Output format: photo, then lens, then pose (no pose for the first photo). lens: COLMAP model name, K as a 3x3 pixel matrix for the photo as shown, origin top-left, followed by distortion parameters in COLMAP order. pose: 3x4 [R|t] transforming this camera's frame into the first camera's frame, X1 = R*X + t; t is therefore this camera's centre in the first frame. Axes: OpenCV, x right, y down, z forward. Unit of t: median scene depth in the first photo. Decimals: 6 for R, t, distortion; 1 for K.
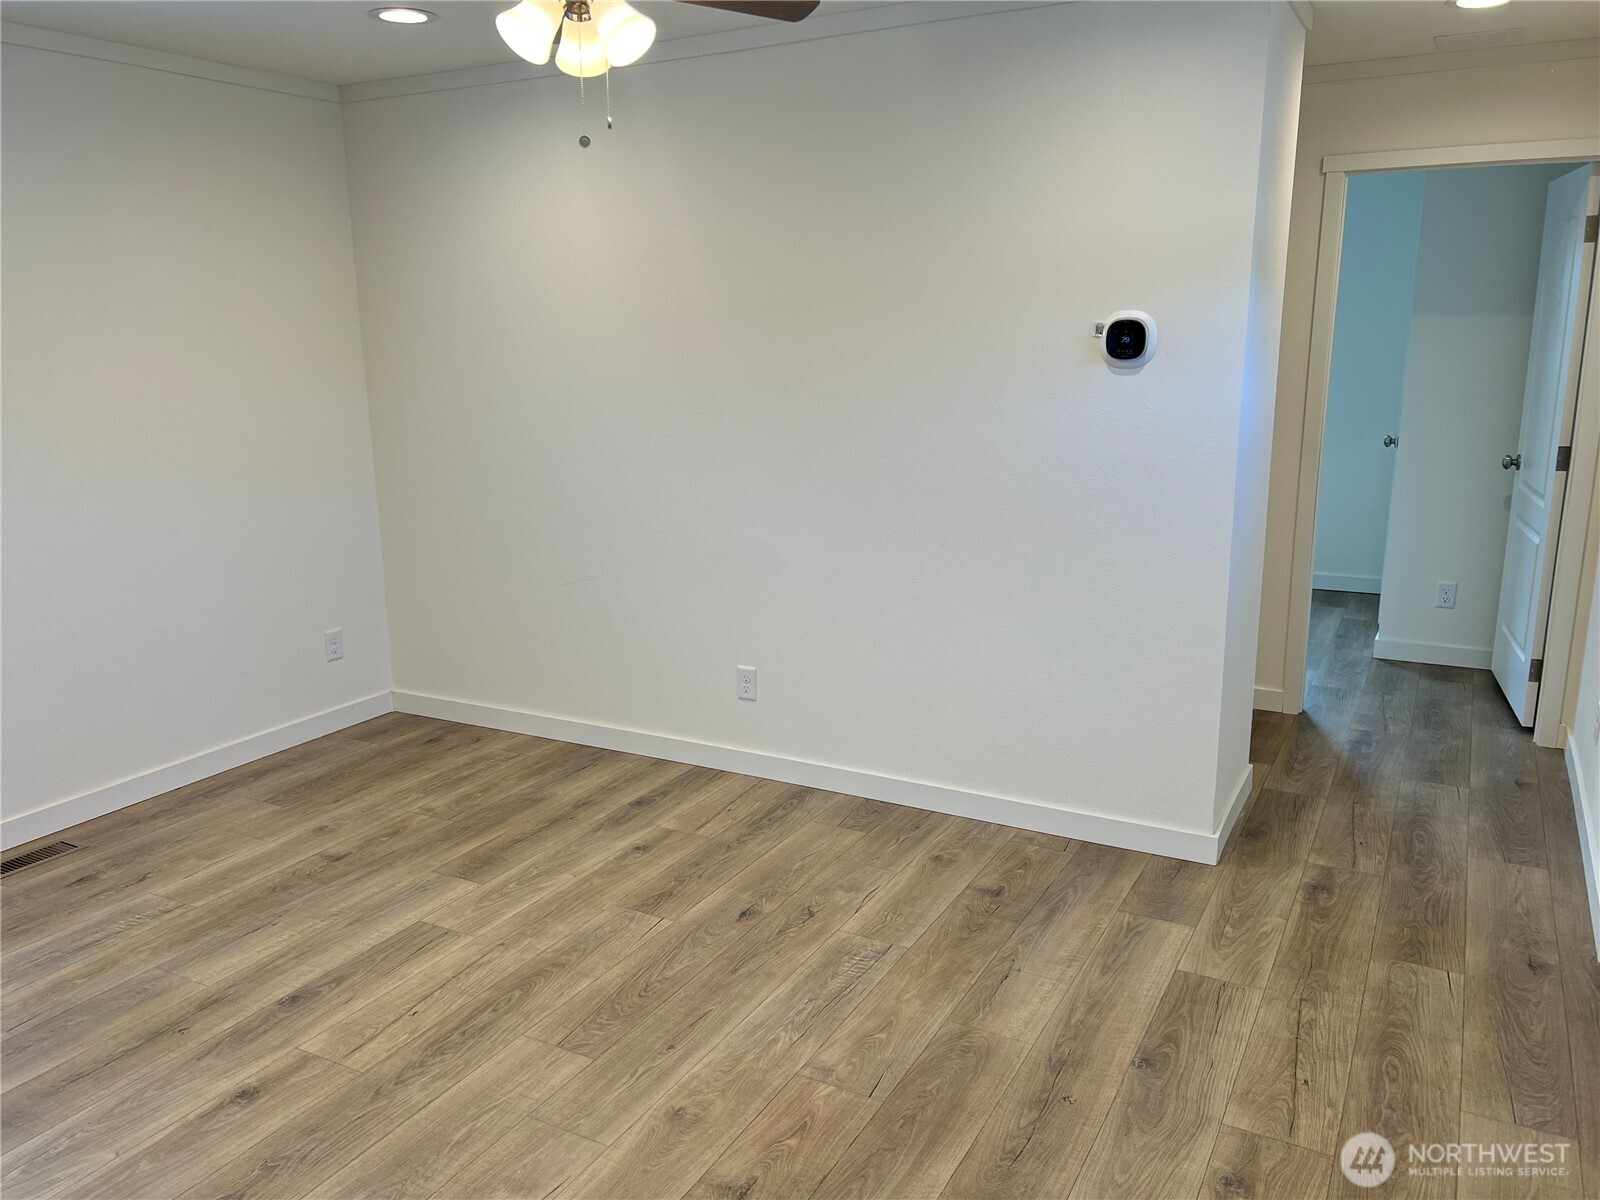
lens RADIAL K [[1209.6, 0, 820.3], [0, 1209.6, 603.8], [0, 0, 1]] dist [0.033182, -0.030970]
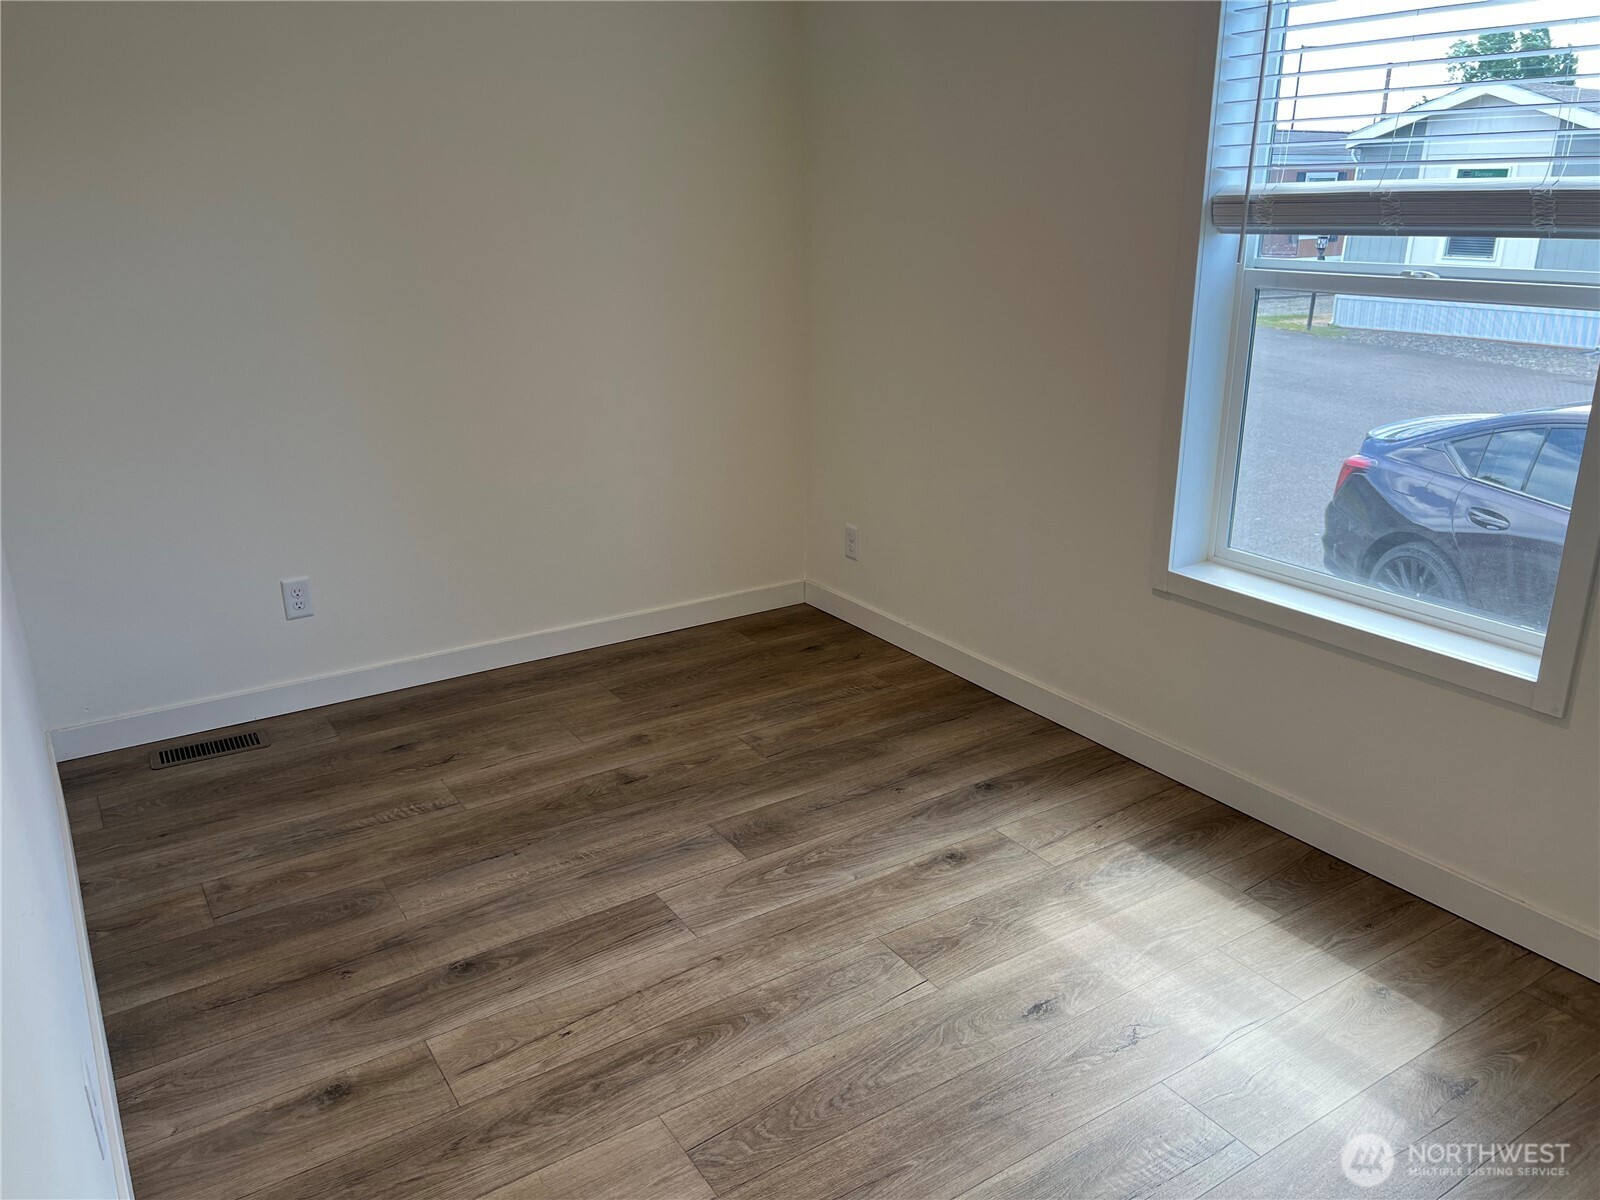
lens RADIAL K [[1268.4, 0, 828.4], [0, 1268.4, 395.6], [0, 0, 1]] dist [0.025203, -0.007291]
pose [[0.879980, 0.082704, -0.467756, 0.155038], [-0.108137, 0.993749, -0.027732, -0.065083], [0.462538, 0.074985, 0.883423, 0.281976]]
